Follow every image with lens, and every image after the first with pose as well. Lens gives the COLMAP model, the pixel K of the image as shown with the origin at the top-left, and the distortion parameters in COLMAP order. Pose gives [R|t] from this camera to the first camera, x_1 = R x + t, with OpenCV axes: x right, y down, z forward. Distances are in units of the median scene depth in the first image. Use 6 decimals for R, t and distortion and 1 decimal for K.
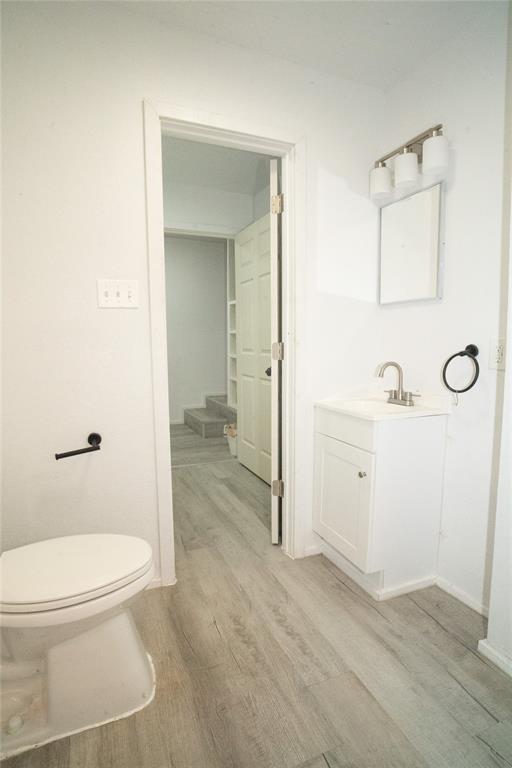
lens RADIAL K [[403.1, 0, 254.7], [0, 403.1, 383.9], [0, 0, 1]] dist [-0.049866, 0.025195]
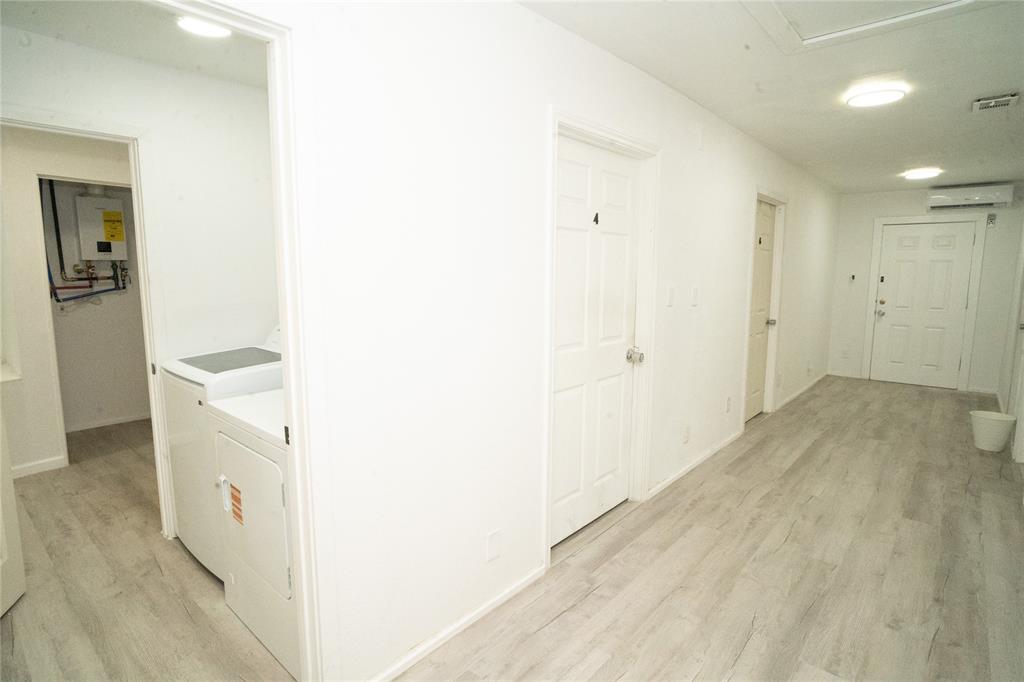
lens RADIAL K [[537.4, 0, 512.2], [0, 537.4, 340.8], [0, 0, 1]] dist [-0.049866, 0.025195]
pose [[-0.898579, 0.057208, -0.435066, -0.413878], [-0.046762, 0.973336, 0.224567, -0.375907], [0.436313, 0.222136, -0.871944, 2.295500]]
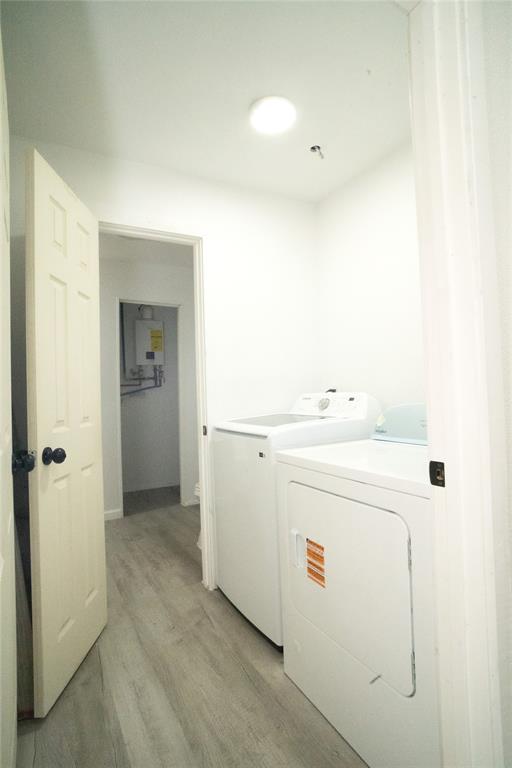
lens RADIAL K [[403.1, 0, 254.9], [0, 403.1, 380.7], [0, 0, 1]] dist [-0.049866, 0.025195]
pose [[-0.993306, 0.032452, -0.110864, -0.211306], [0.024575, 0.997124, 0.071697, -0.201876], [0.112872, 0.068492, -0.991246, 1.937425]]
